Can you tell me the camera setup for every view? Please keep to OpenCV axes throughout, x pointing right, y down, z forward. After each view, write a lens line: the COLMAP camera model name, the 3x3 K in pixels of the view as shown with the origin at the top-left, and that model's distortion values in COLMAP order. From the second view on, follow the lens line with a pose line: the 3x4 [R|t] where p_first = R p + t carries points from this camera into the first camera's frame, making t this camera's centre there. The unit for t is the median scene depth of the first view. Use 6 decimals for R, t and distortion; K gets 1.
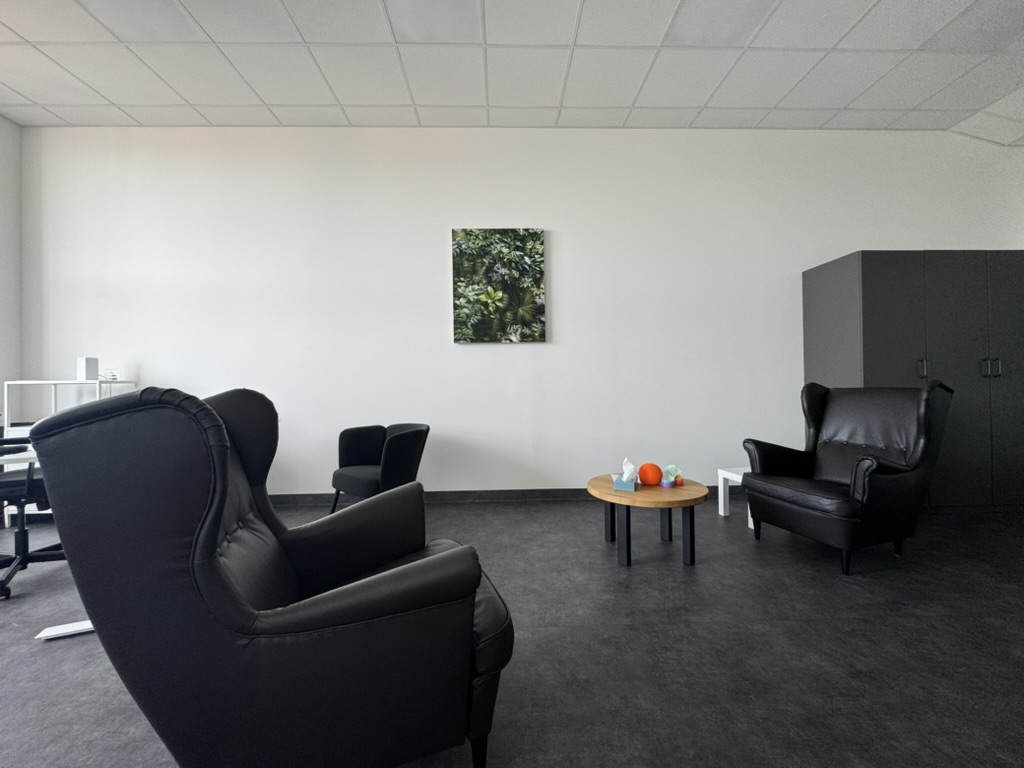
lens RADIAL K [[409.6, 0, 510.2], [0, 409.6, 382.4], [0, 0, 1]] dist [-0.000117, -0.000036]
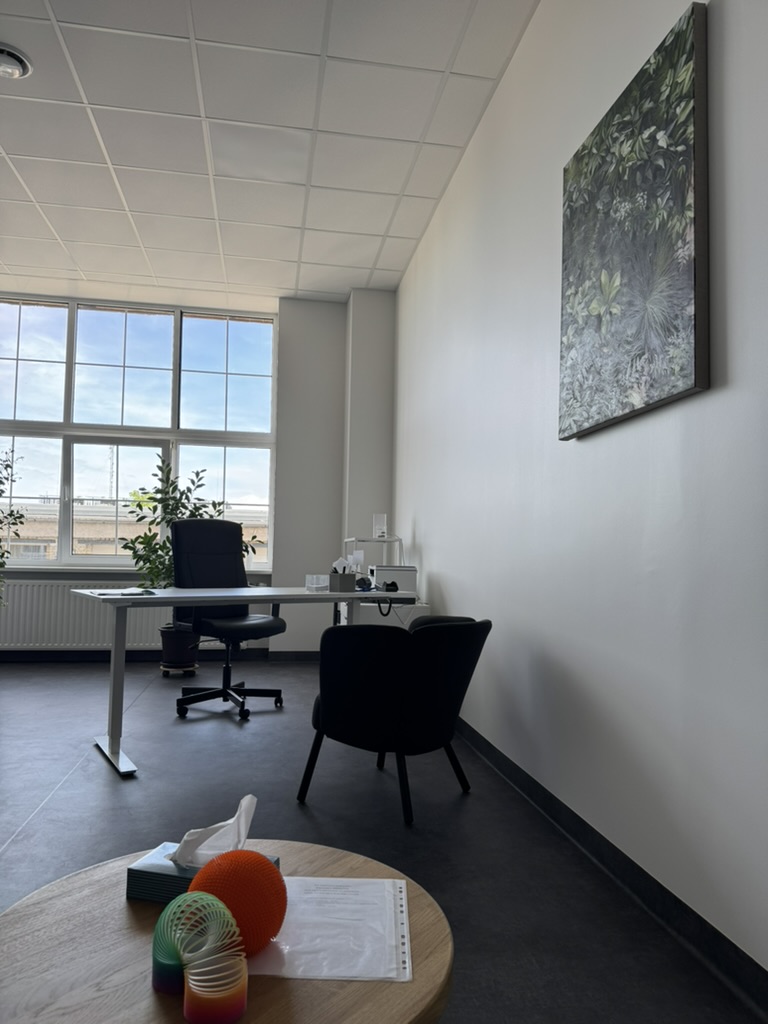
lens RADIAL K [[722.1, 0, 381.8], [0, 722.1, 515.4], [0, 0, 1]] dist [0.073037, -0.071626]
pose [[0.133352, -0.043794, -0.990101, 0.925955], [-0.013315, 0.998854, -0.045975, 0.026888], [0.990979, 0.019314, 0.132616, 1.200949]]
